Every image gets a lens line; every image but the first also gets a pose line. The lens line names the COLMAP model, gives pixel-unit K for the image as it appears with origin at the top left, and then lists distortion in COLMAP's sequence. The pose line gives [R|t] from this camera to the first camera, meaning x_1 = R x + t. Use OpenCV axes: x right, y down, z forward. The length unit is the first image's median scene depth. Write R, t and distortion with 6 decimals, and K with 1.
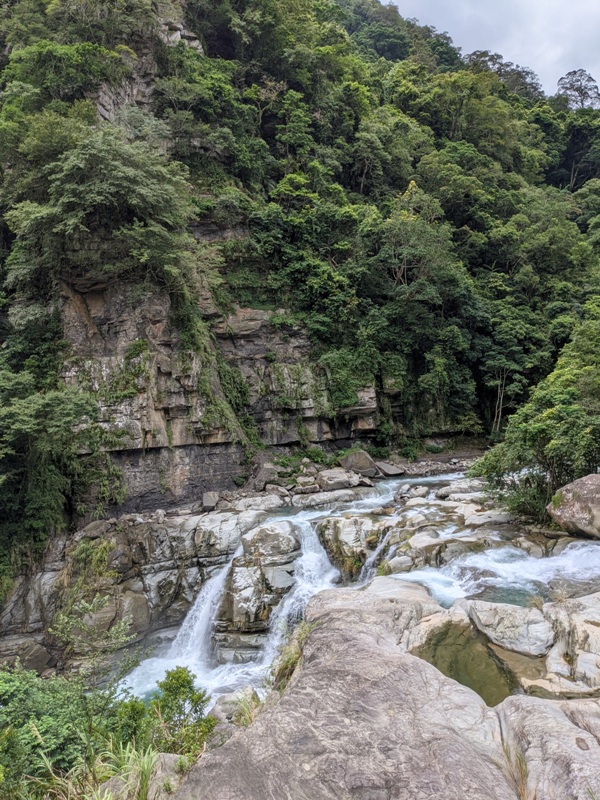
lens RADIAL K [[626.8, 0, 294.1], [0, 626.8, 384.1], [0, 0, 1]] dist [0.075191, -0.116586]
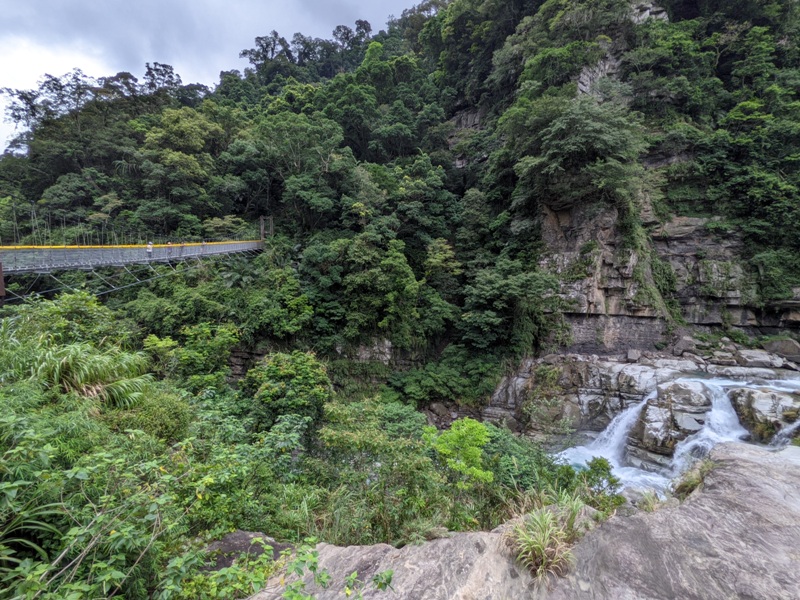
lens RADIAL K [[386.2, 0, 398.5], [0, 386.2, 303.9], [0, 0, 1]] dist [-0.002055, 0.003460]
pose [[0.766664, 0.107771, -0.632939, -0.001195], [-0.049341, 0.992786, 0.109277, 0.000143], [0.640150, -0.052549, 0.766451, -0.002761]]
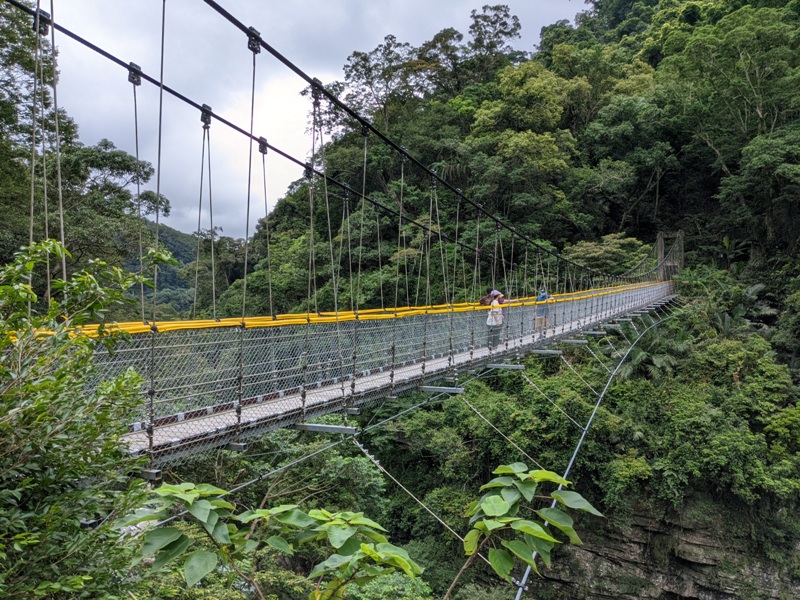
lens RADIAL K [[626.8, 0, 400.0], [0, 626.8, 300.0], [0, 0, 1]] dist [0.075191, -0.116586]
pose [[0.268853, 0.003768, -0.963174, -0.358416], [-0.025453, 0.999671, -0.003194, 0.001365], [0.962845, 0.025374, 0.268860, -0.000065]]
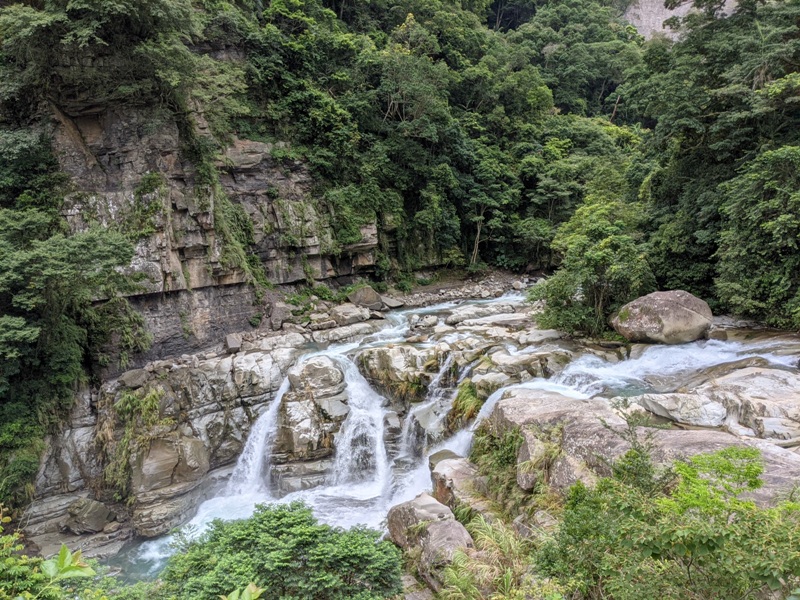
lens RADIAL K [[627.2, 0, 394.7], [0, 627.2, 314.8], [0, 0, 1]] dist [0.092985, -0.166177]
pose [[0.948813, -0.057089, 0.310637, -0.204464], [0.010957, 0.988886, 0.148270, -0.000050], [-0.315649, -0.137277, 0.938893, 0.004283]]
